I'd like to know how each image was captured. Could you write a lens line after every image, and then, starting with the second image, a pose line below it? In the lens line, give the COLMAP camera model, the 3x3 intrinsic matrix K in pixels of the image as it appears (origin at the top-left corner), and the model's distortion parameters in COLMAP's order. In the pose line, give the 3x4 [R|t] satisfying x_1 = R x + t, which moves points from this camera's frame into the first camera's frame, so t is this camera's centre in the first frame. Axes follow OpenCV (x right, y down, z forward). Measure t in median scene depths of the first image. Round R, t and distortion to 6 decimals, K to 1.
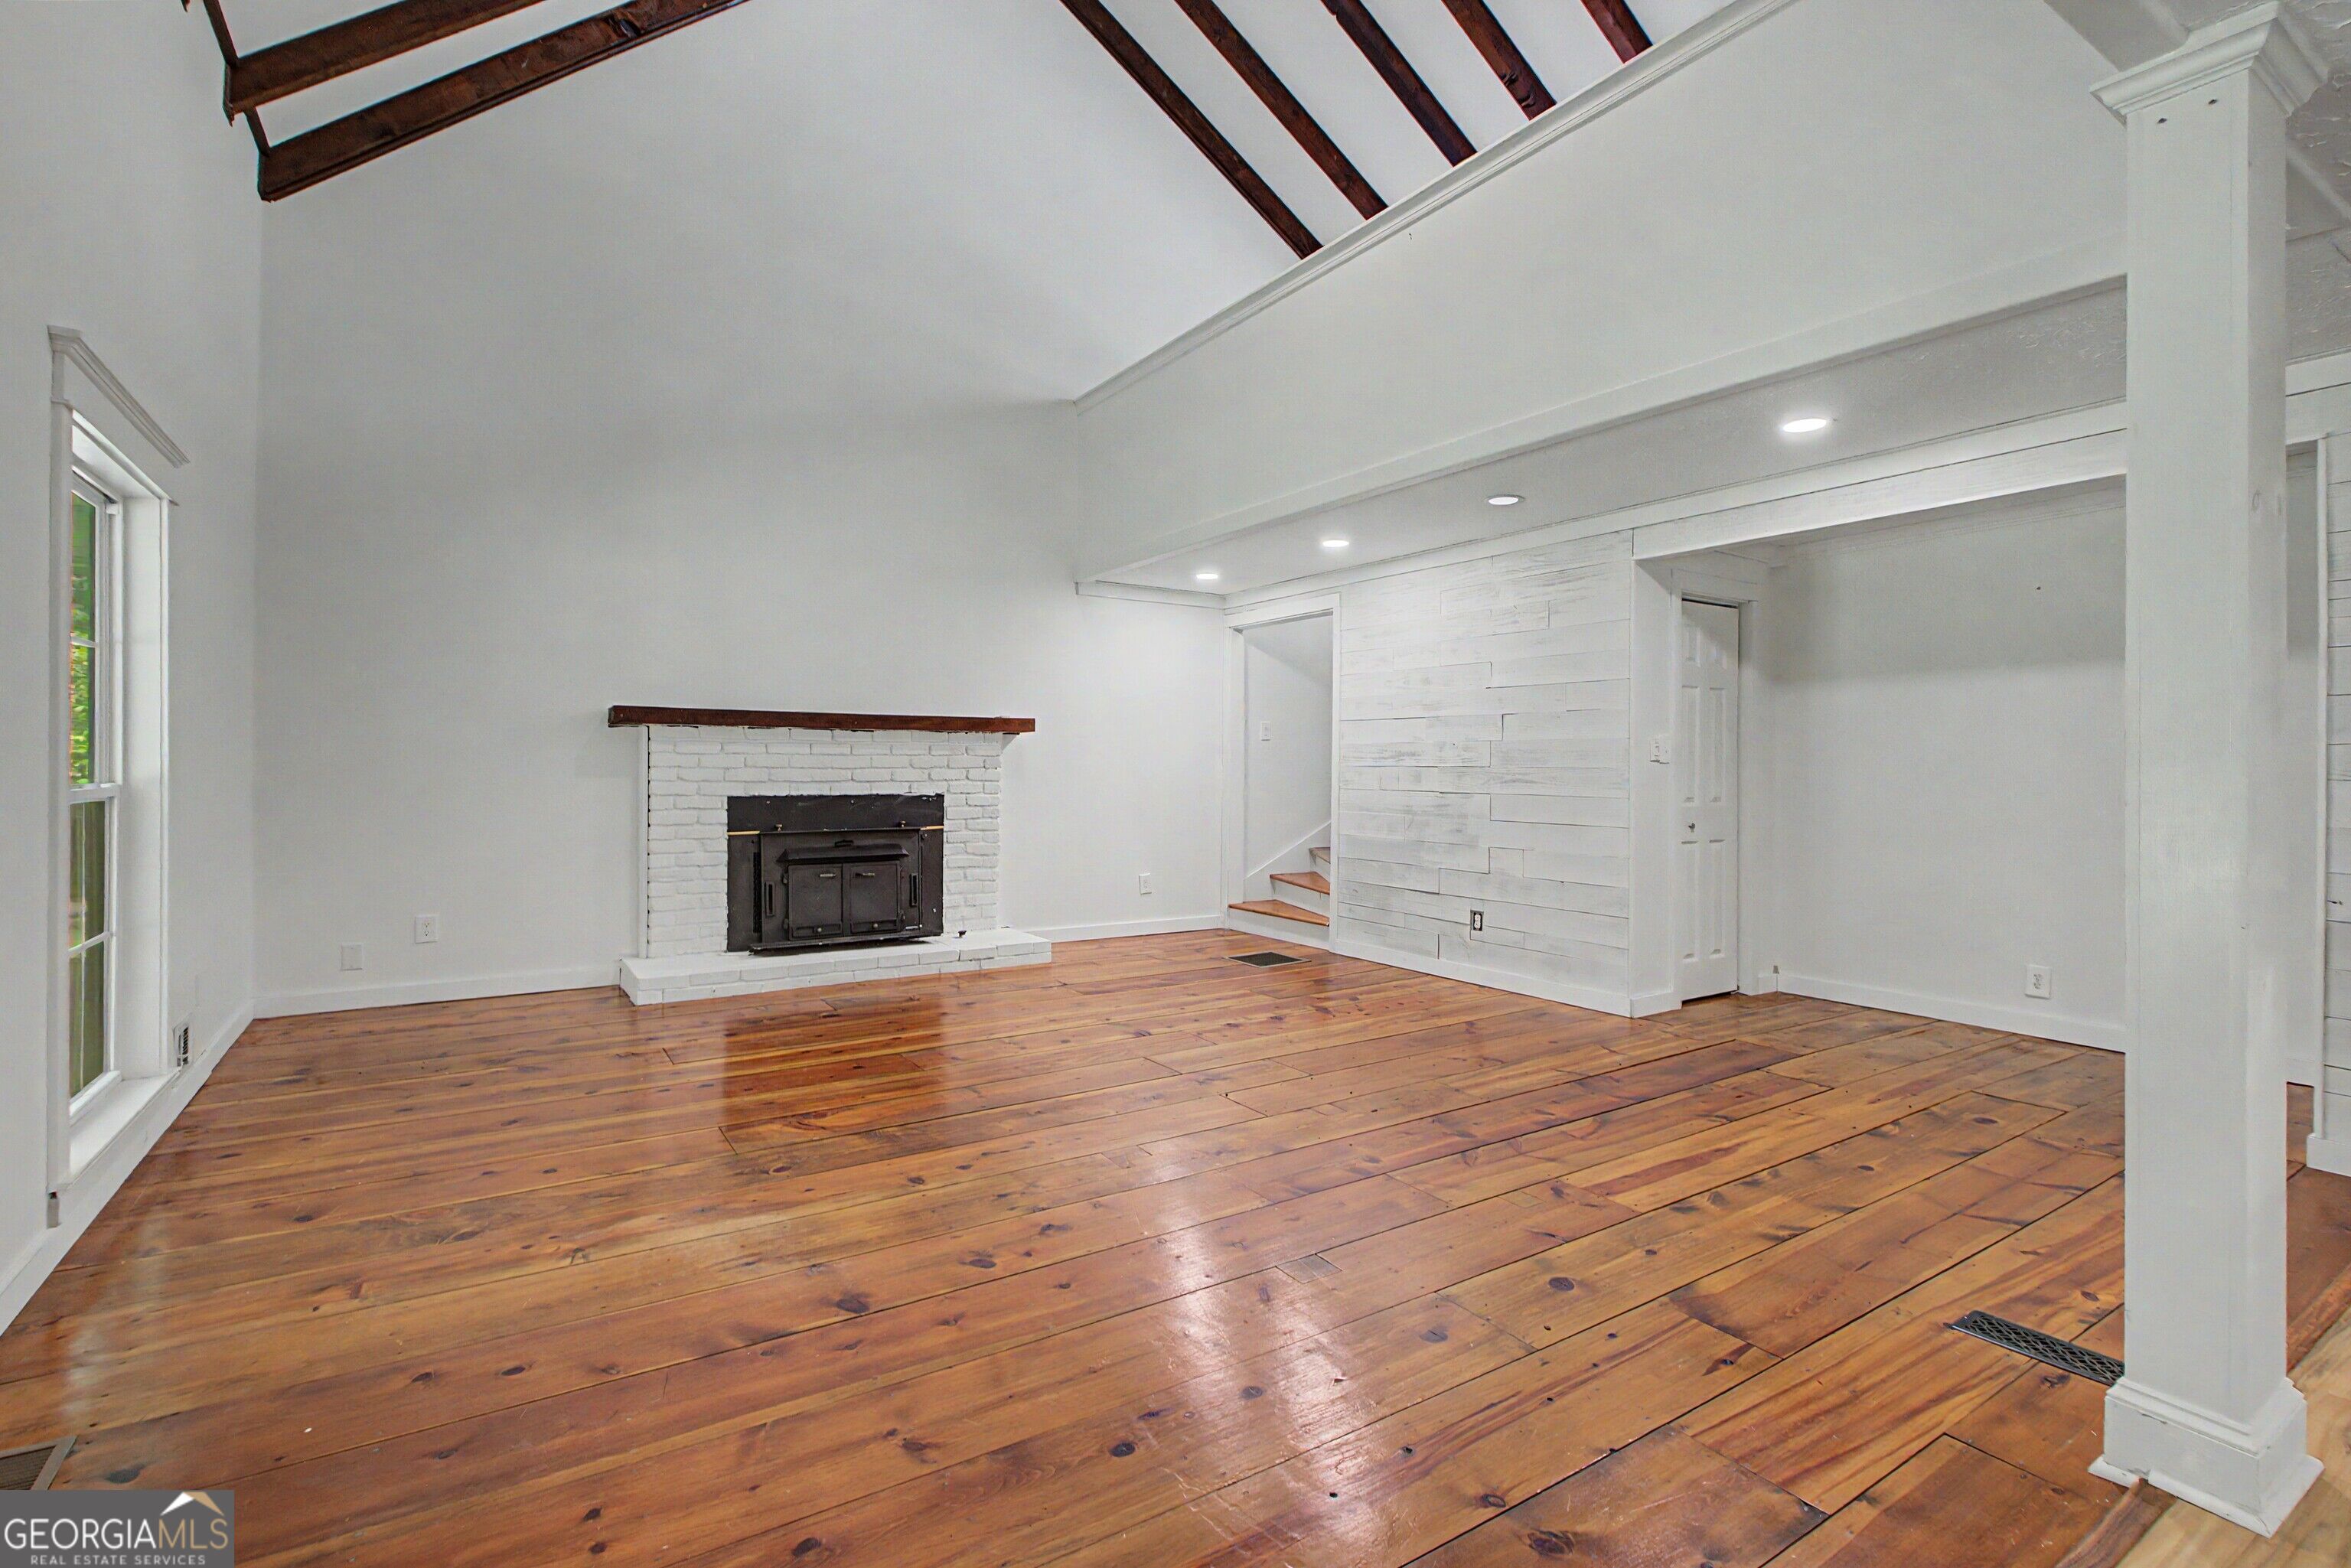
lens RADIAL K [[1086.1, 0, 1159.1], [0, 1086.1, 782.1], [0, 0, 1]] dist [0.001409, -0.000427]
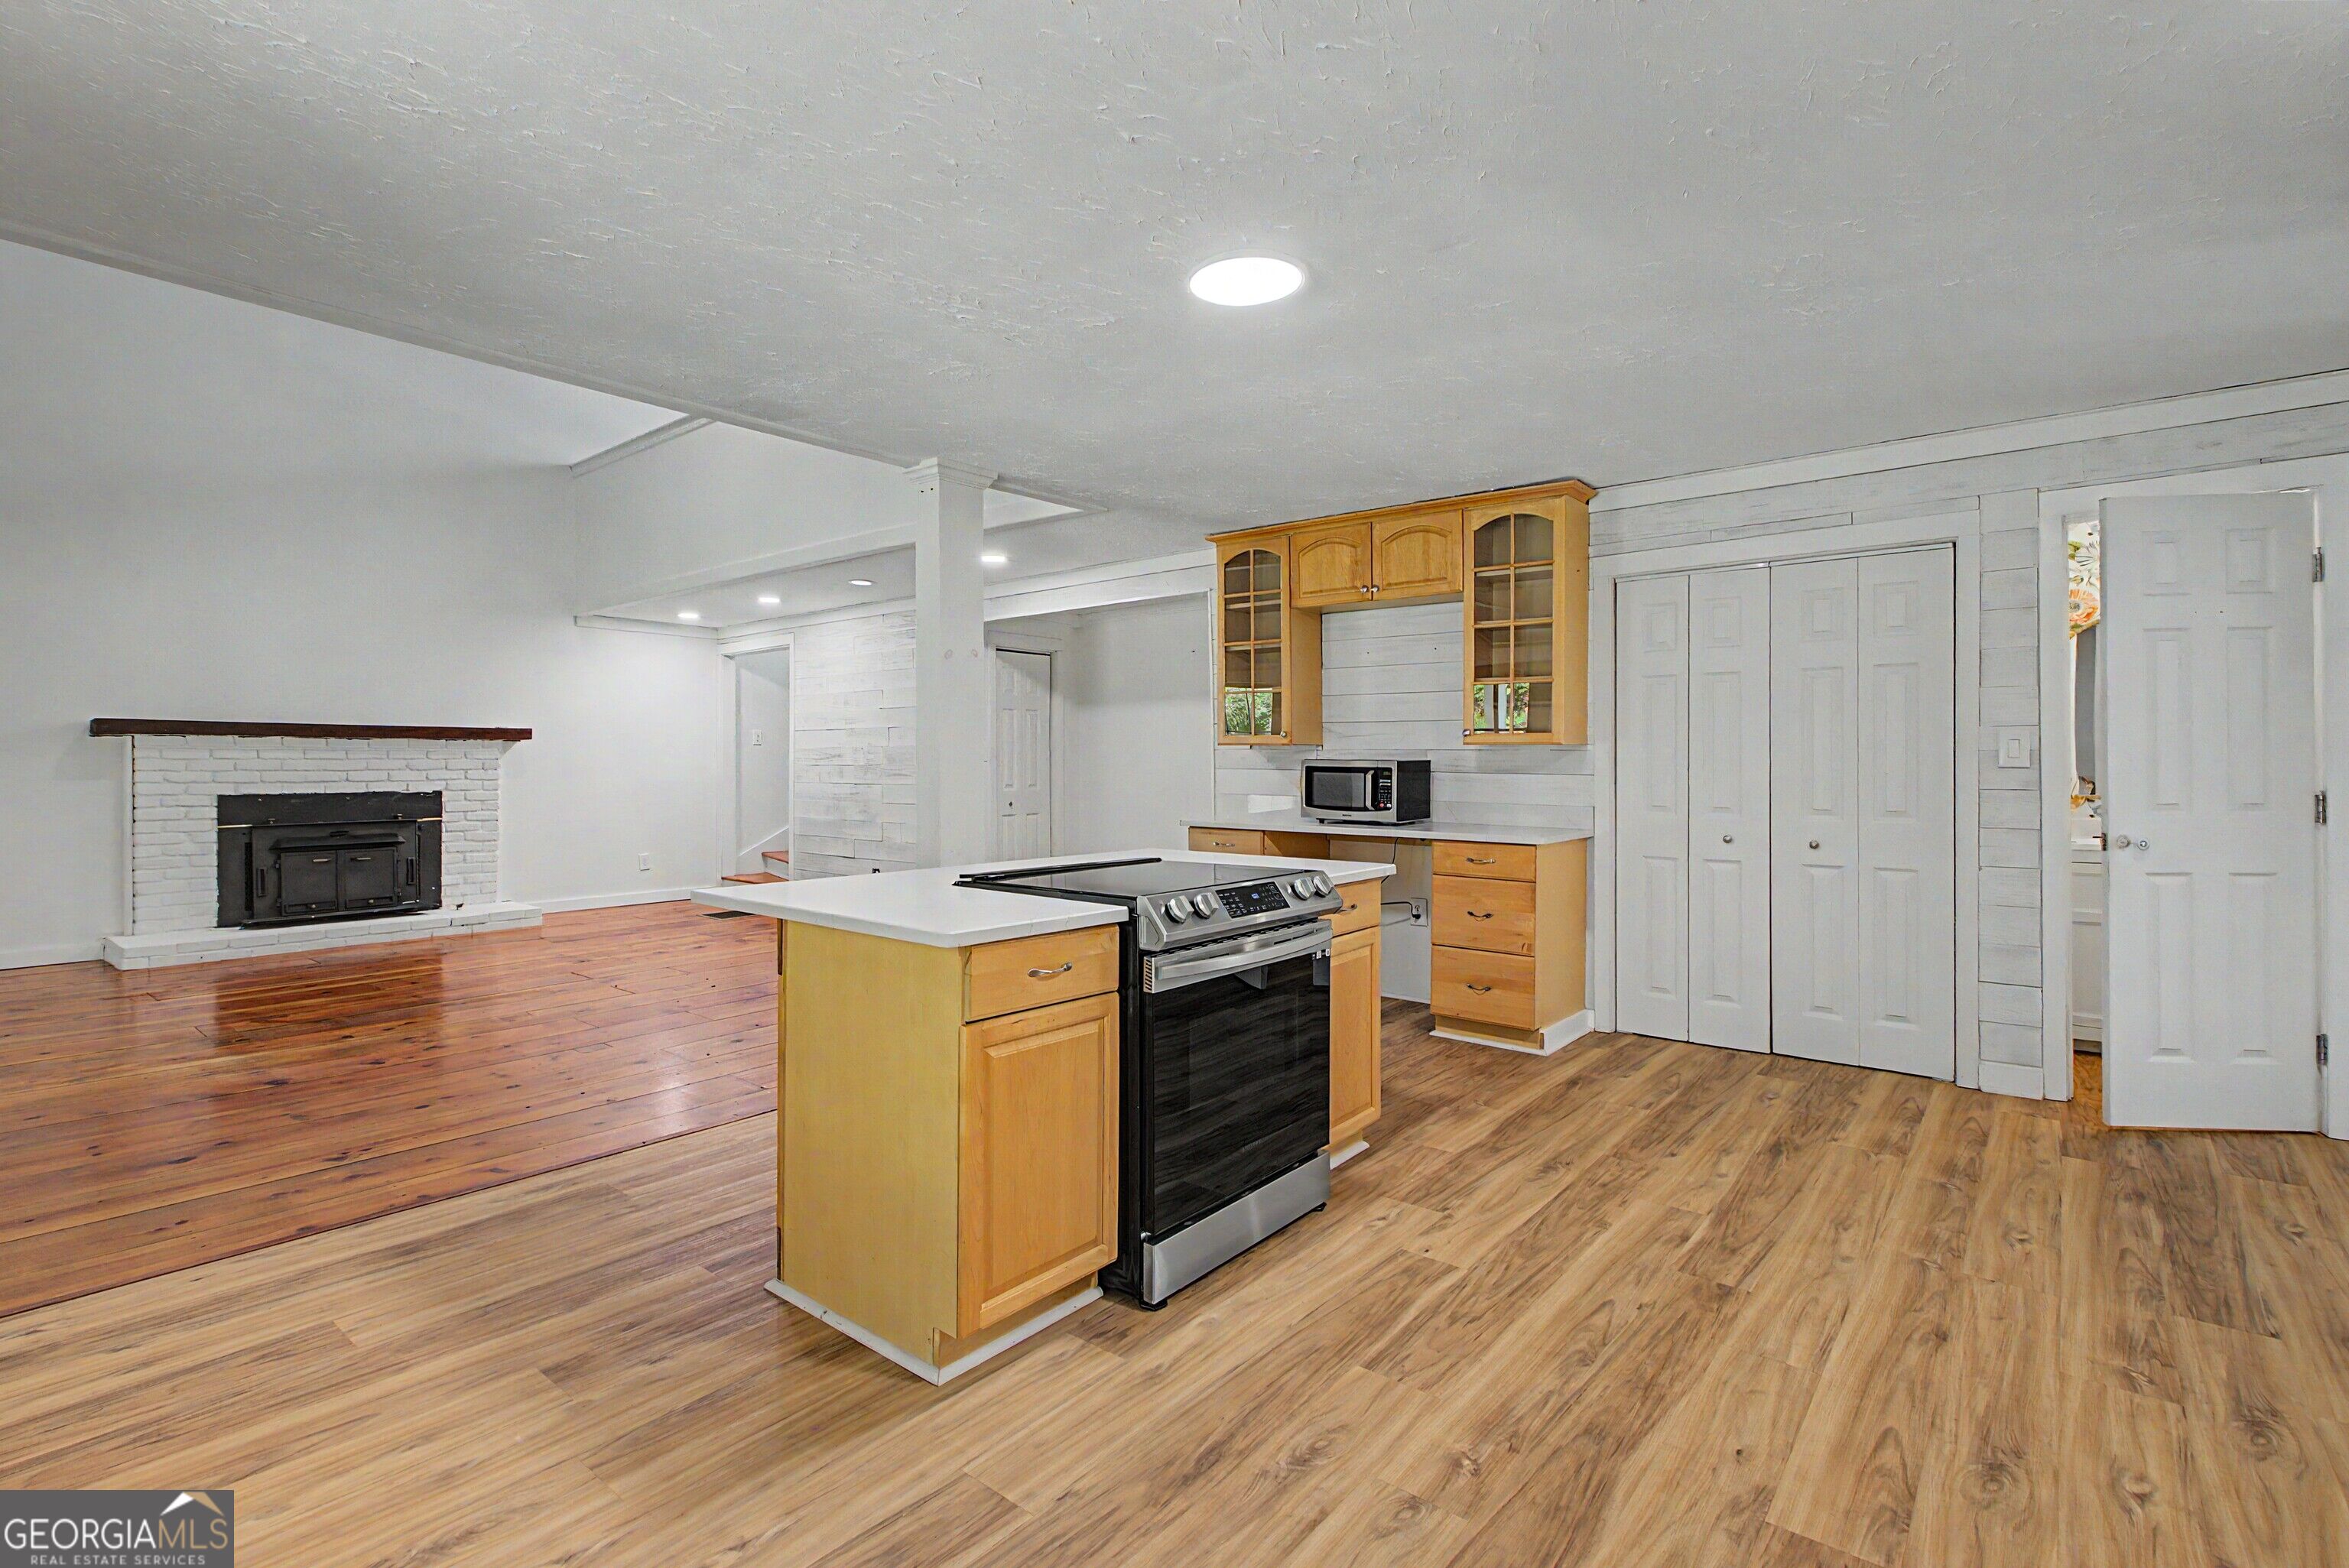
lens RADIAL K [[1079.7, 0, 1162.0], [0, 1079.7, 765.3], [0, 0, 1]] dist [0.006791, -0.000032]
pose [[0.951745, -0.008354, 0.306776, 0.210702], [0.012700, 0.999845, -0.012172, 0.007846], [-0.306627, 0.015481, 0.951704, -0.422500]]
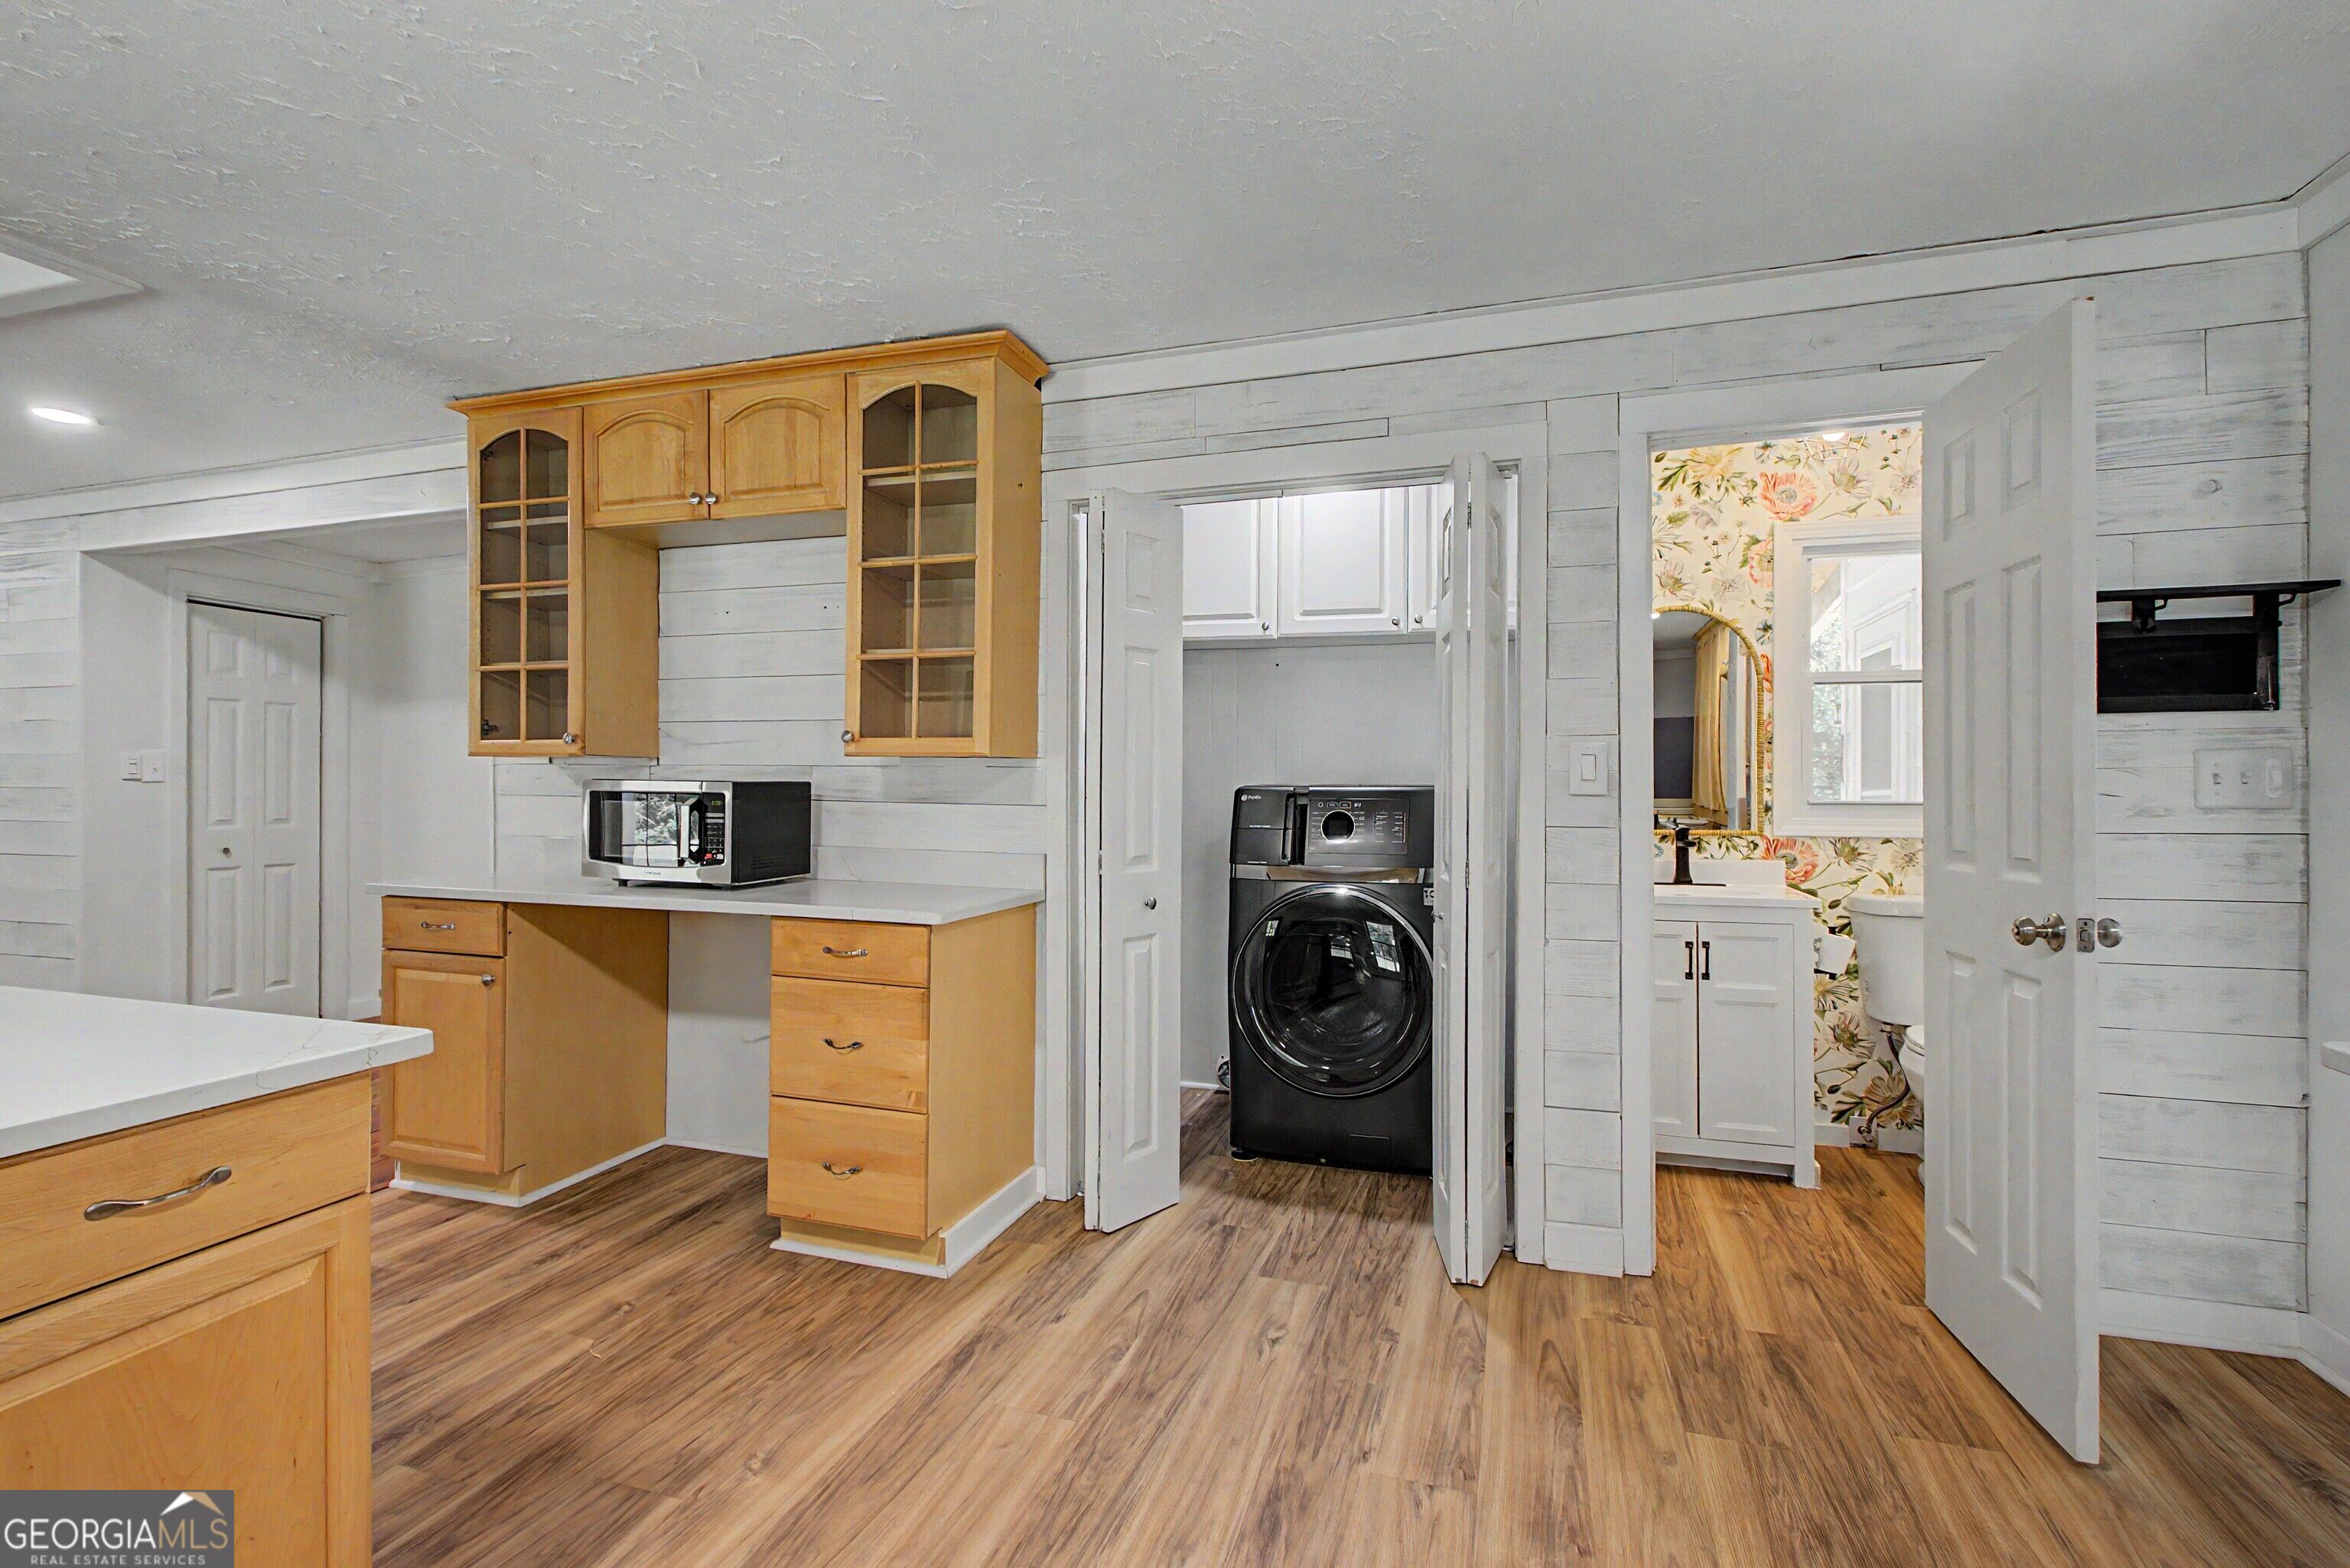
lens RADIAL K [[1085.6, 0, 1158.6], [0, 1085.6, 782.1], [0, 0, 1]] dist [0.001409, -0.000427]
pose [[0.774588, 0.001992, 0.632463, 0.474459], [0.012396, 0.999755, -0.018331, 0.008354], [-0.632345, 0.022039, 0.774374, -0.195923]]
